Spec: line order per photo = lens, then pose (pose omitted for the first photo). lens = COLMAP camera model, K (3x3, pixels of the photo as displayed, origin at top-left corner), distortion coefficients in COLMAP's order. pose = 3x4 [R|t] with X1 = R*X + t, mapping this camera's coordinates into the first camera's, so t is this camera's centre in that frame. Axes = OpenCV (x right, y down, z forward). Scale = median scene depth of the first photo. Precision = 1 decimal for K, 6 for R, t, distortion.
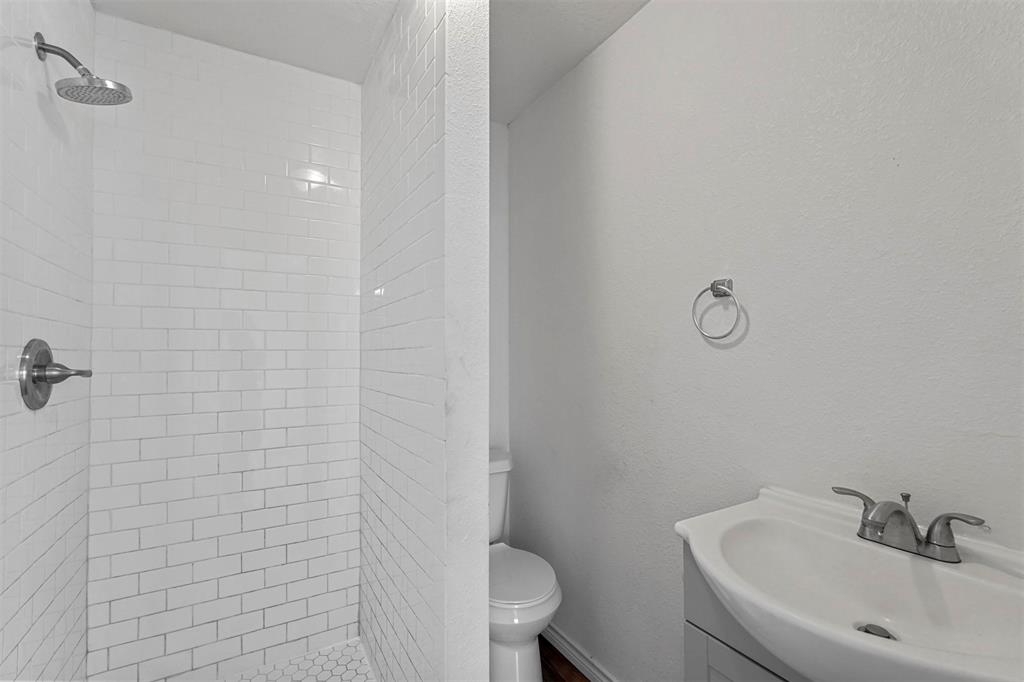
lens RADIAL K [[461.4, 0, 513.9], [0, 461.4, 345.3], [0, 0, 1]] dist [-0.004666, 0.000810]
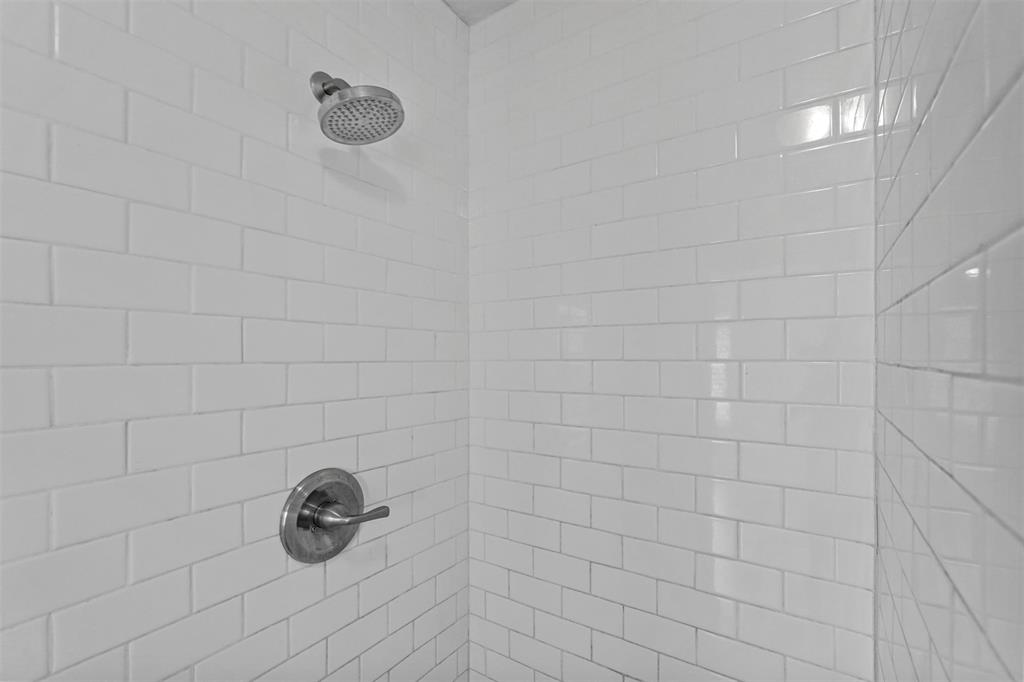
lens RADIAL K [[461.4, 0, 512.3], [0, 461.4, 349.2], [0, 0, 1]] dist [-0.004666, 0.000810]
pose [[0.448050, -0.007078, -0.893981, -0.142238], [0.016244, 0.999868, 0.000225, -0.161113], [0.893861, -0.014623, 0.448106, 0.705463]]
